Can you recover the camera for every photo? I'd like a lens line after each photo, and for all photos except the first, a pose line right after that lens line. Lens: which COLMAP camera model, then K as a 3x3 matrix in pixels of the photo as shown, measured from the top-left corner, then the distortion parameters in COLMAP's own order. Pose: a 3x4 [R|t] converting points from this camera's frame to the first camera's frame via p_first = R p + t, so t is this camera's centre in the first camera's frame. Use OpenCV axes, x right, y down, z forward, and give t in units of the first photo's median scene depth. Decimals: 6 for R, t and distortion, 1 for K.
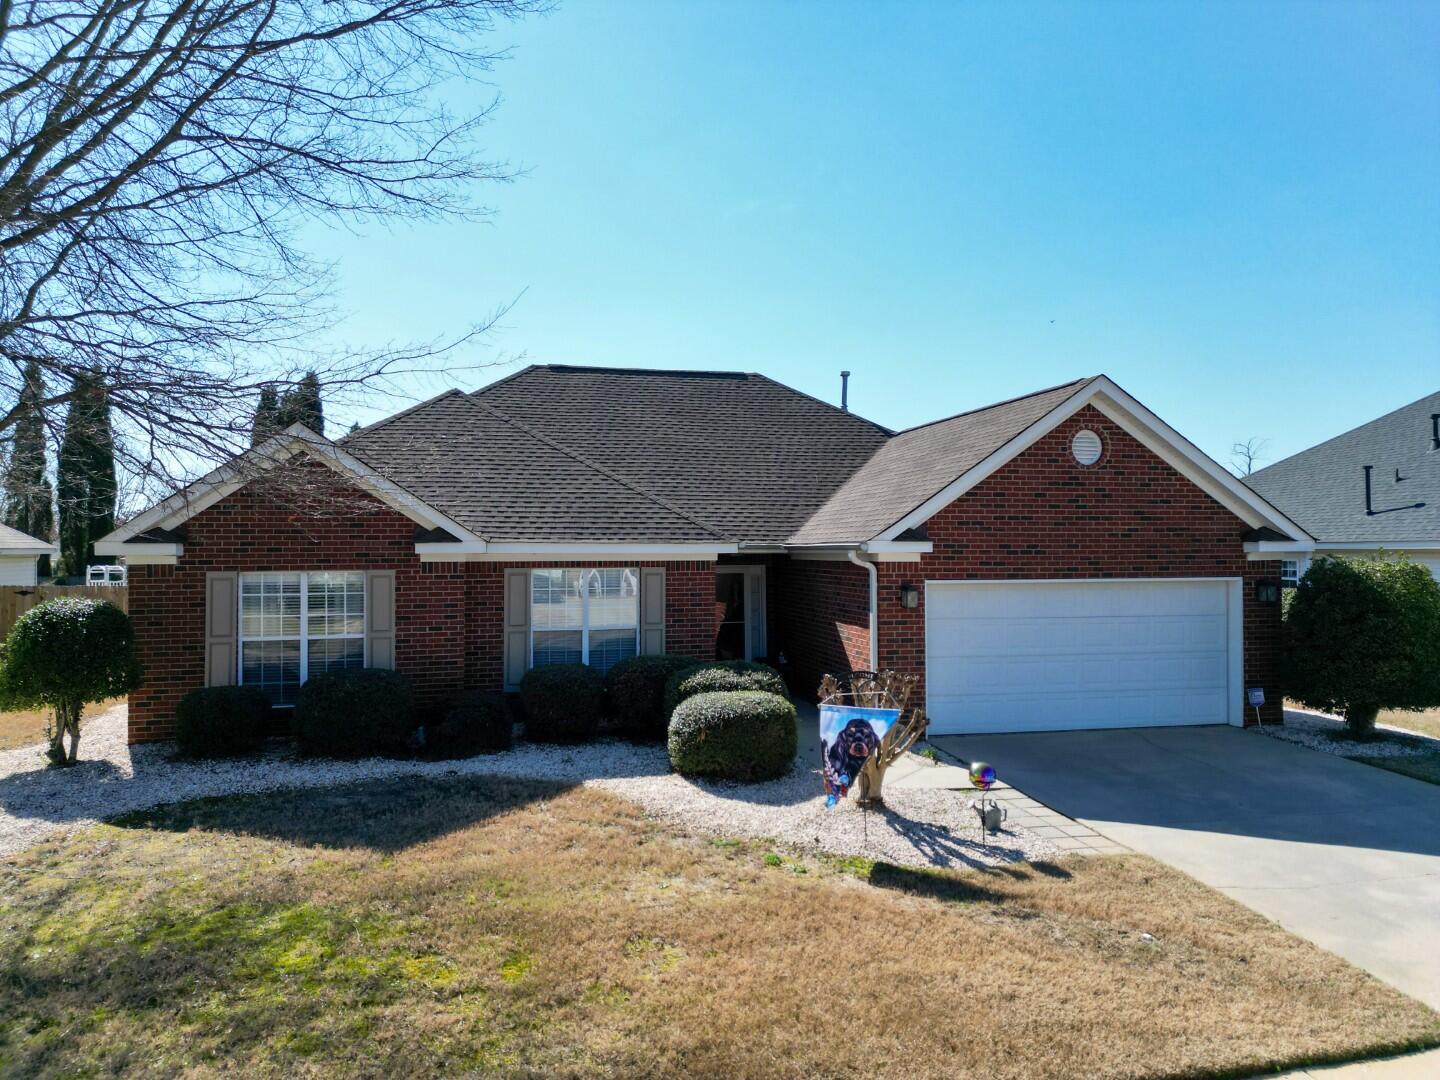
lens RADIAL K [[1005.1, 0, 710.9], [0, 1005.1, 532.4], [0, 0, 1]] dist [0.053804, -0.038709]
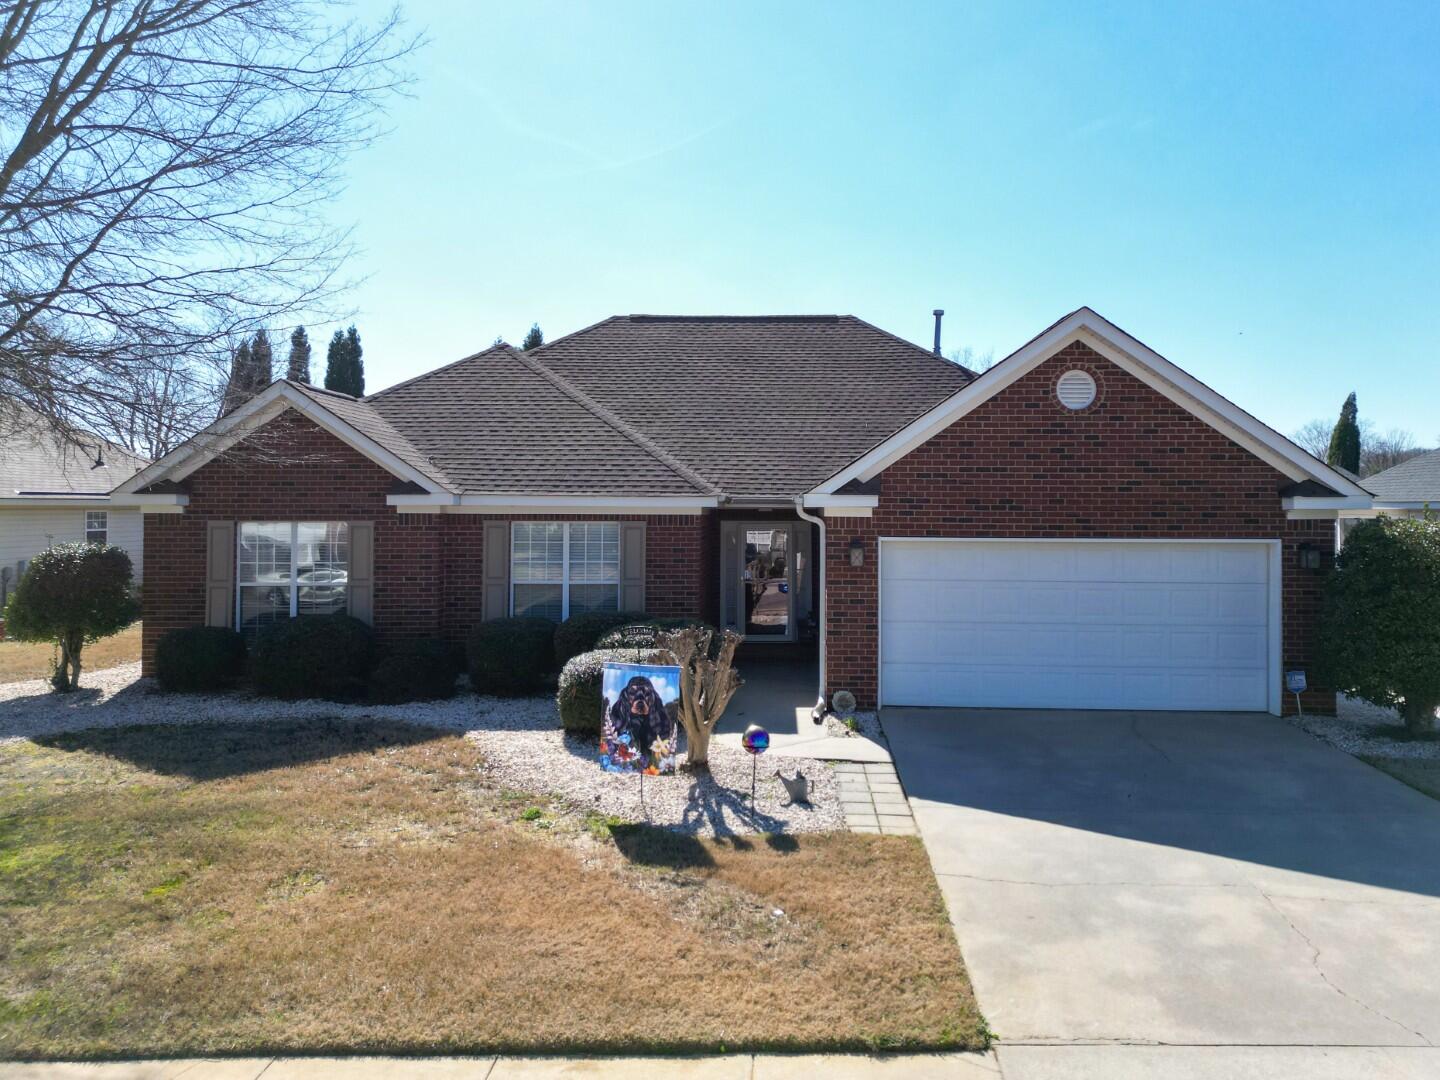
lens RADIAL K [[1095.9, 0, 802.4], [0, 1095.9, 487.1], [0, 0, 1]] dist [0.050950, -0.036348]
pose [[0.970155, 0.002057, -0.242475, 0.386682], [-0.002564, 0.999995, -0.001777, 0.003499], [0.242470, 0.002346, 0.970156, 0.010901]]
